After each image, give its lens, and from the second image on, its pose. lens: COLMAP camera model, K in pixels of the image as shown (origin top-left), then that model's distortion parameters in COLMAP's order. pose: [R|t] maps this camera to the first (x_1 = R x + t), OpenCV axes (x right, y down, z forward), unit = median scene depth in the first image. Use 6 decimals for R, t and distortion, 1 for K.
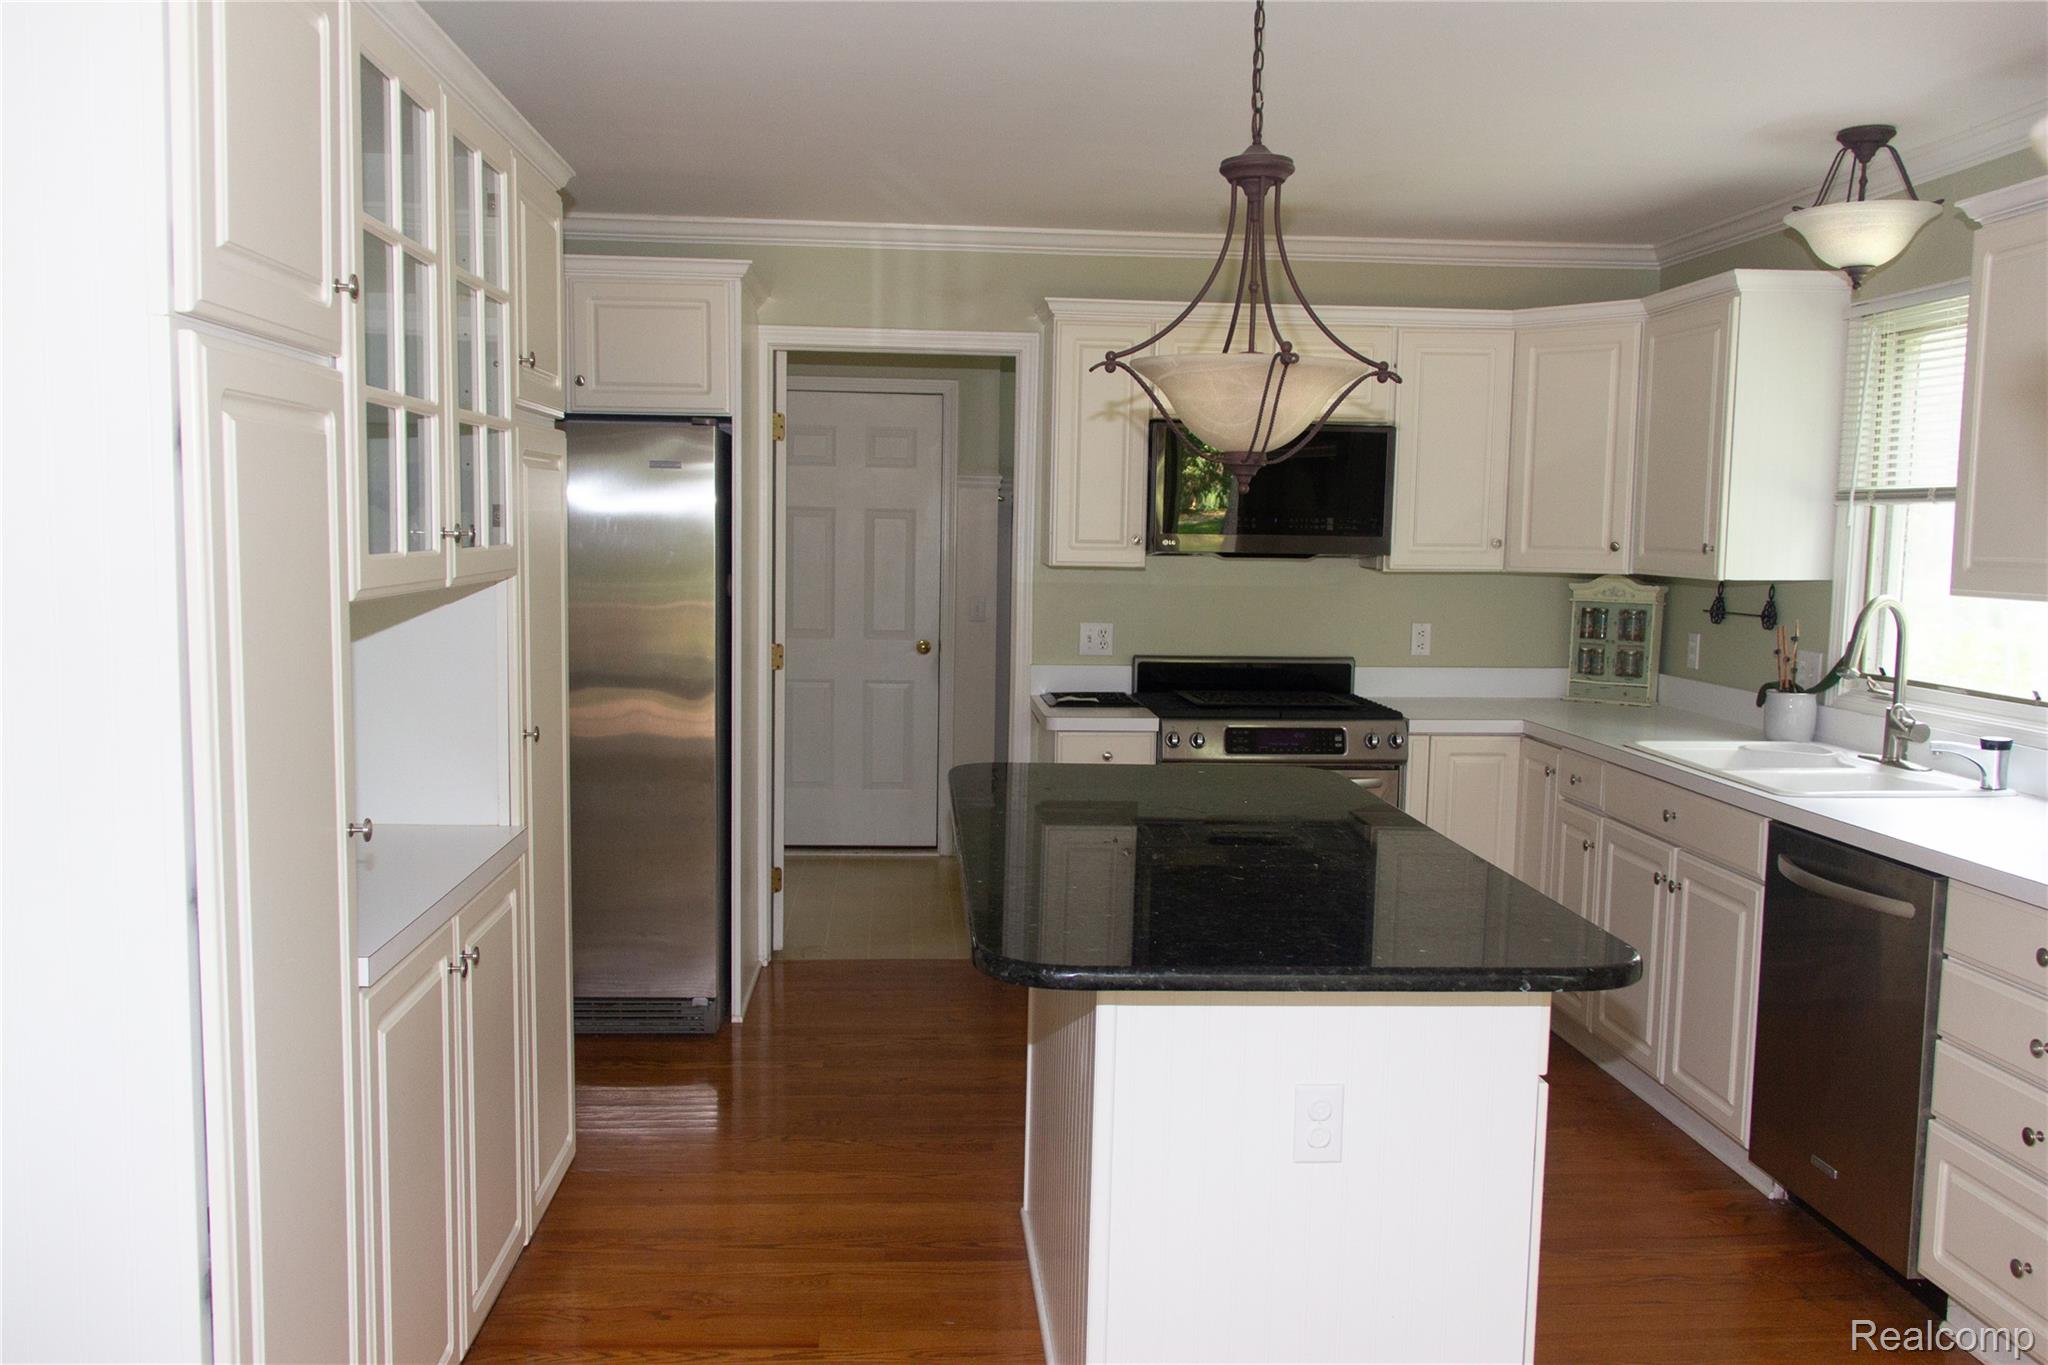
lens RADIAL K [[1703.1, 0, 1024.0], [0, 1703.1, 682.5], [0, 0, 1]] dist [0.001766, -0.000756]
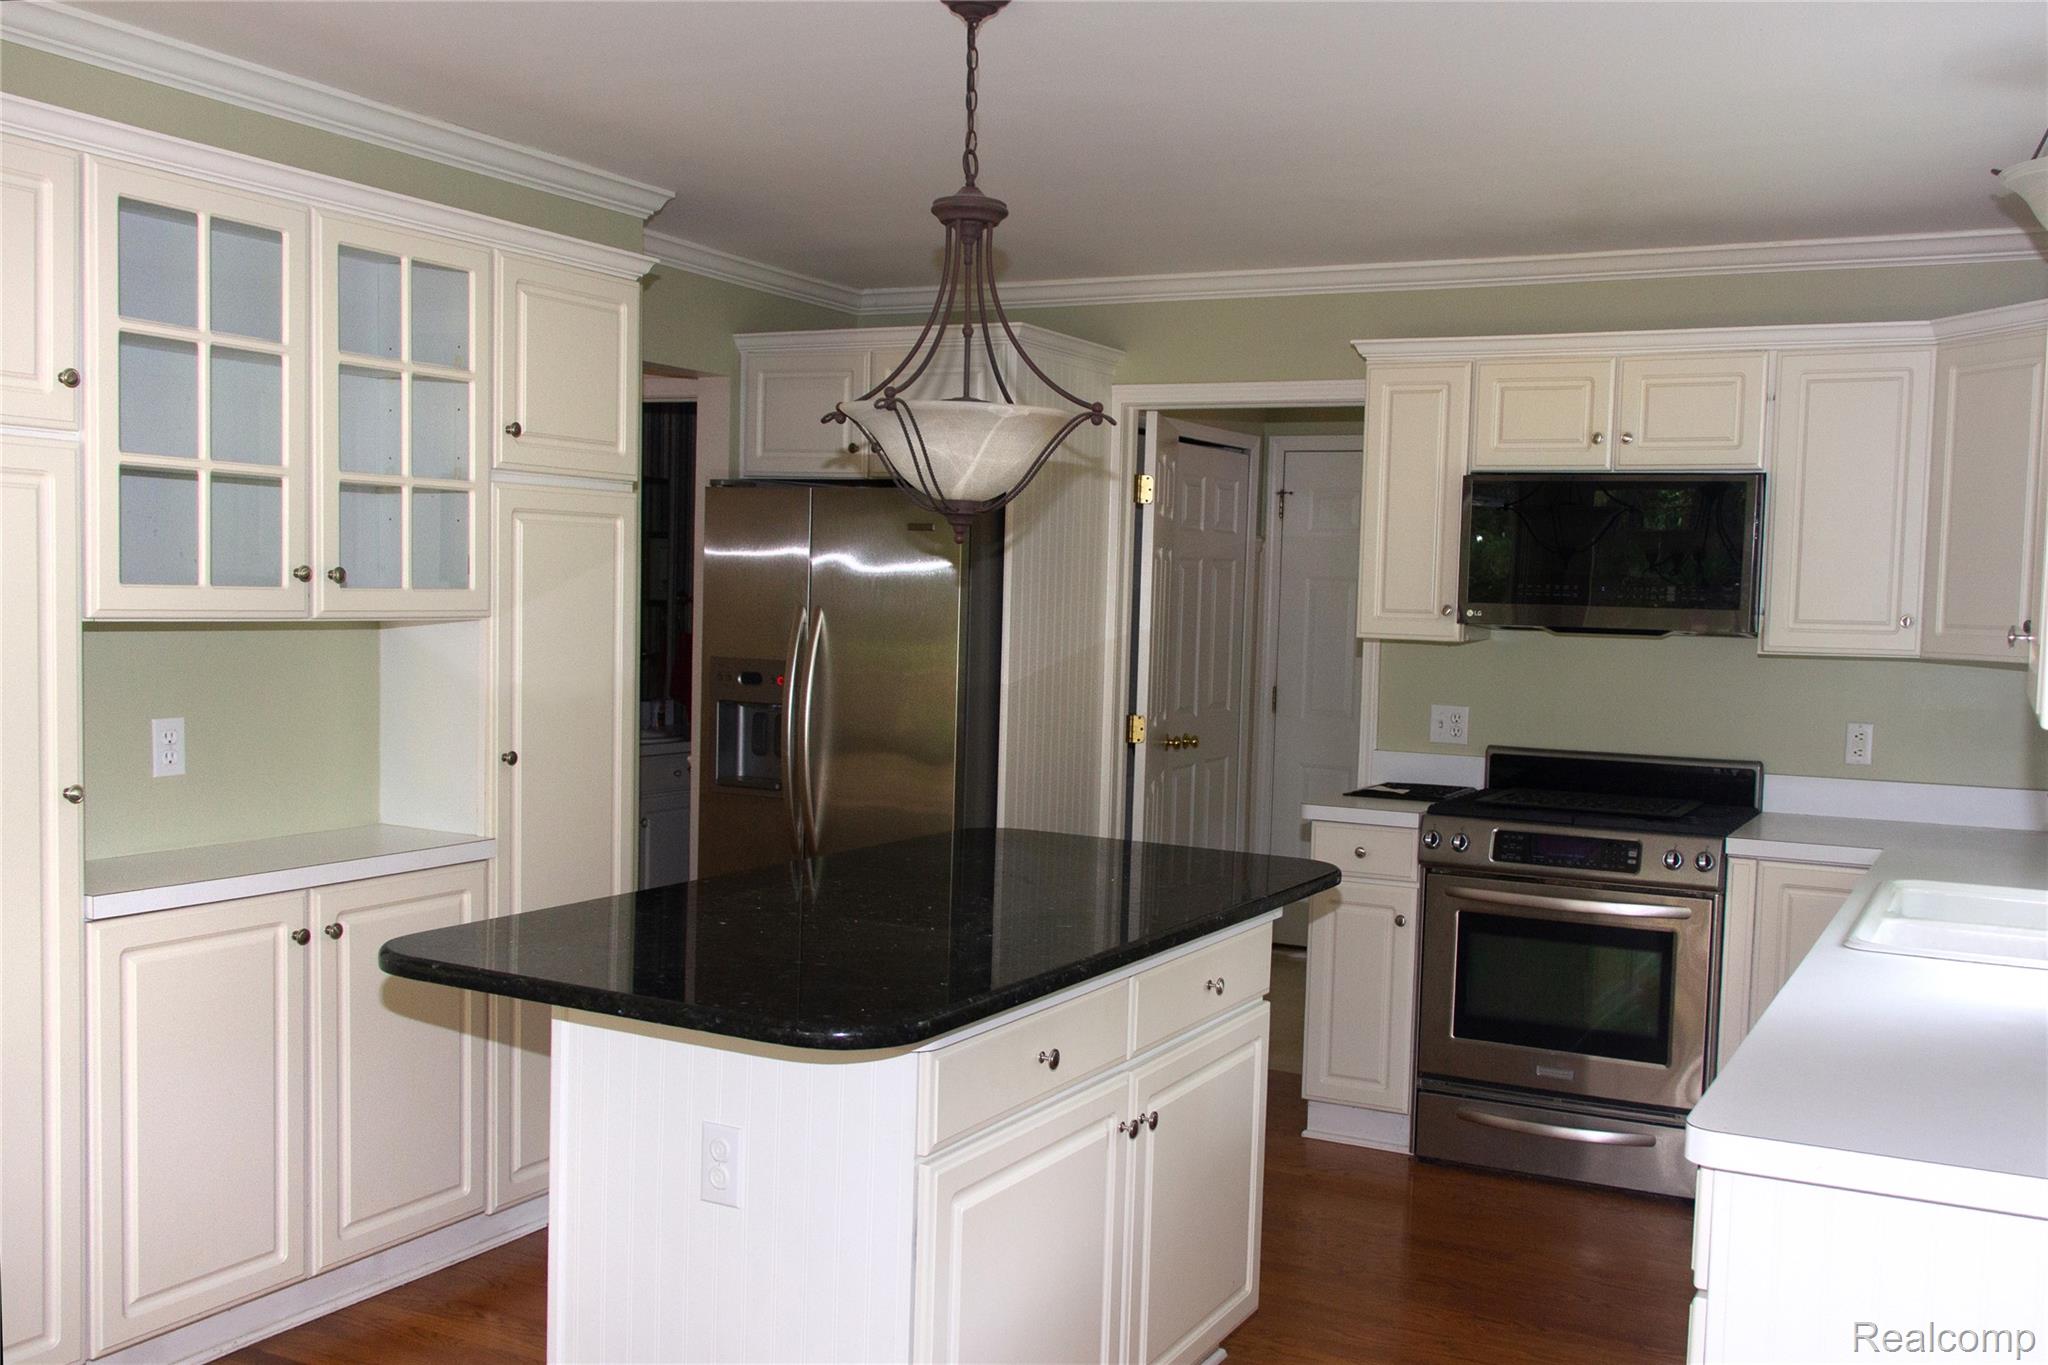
lens RADIAL K [[1936.4, 0, 1024.0], [0, 1936.4, 682.5], [0, 0, 1]] dist [-0.002880, 0.007262]
pose [[0.851541, 0.033254, -0.523232, 0.404350], [-0.061403, 0.997444, -0.036539, 0.002671], [0.520680, 0.063242, 0.851407, 0.049233]]
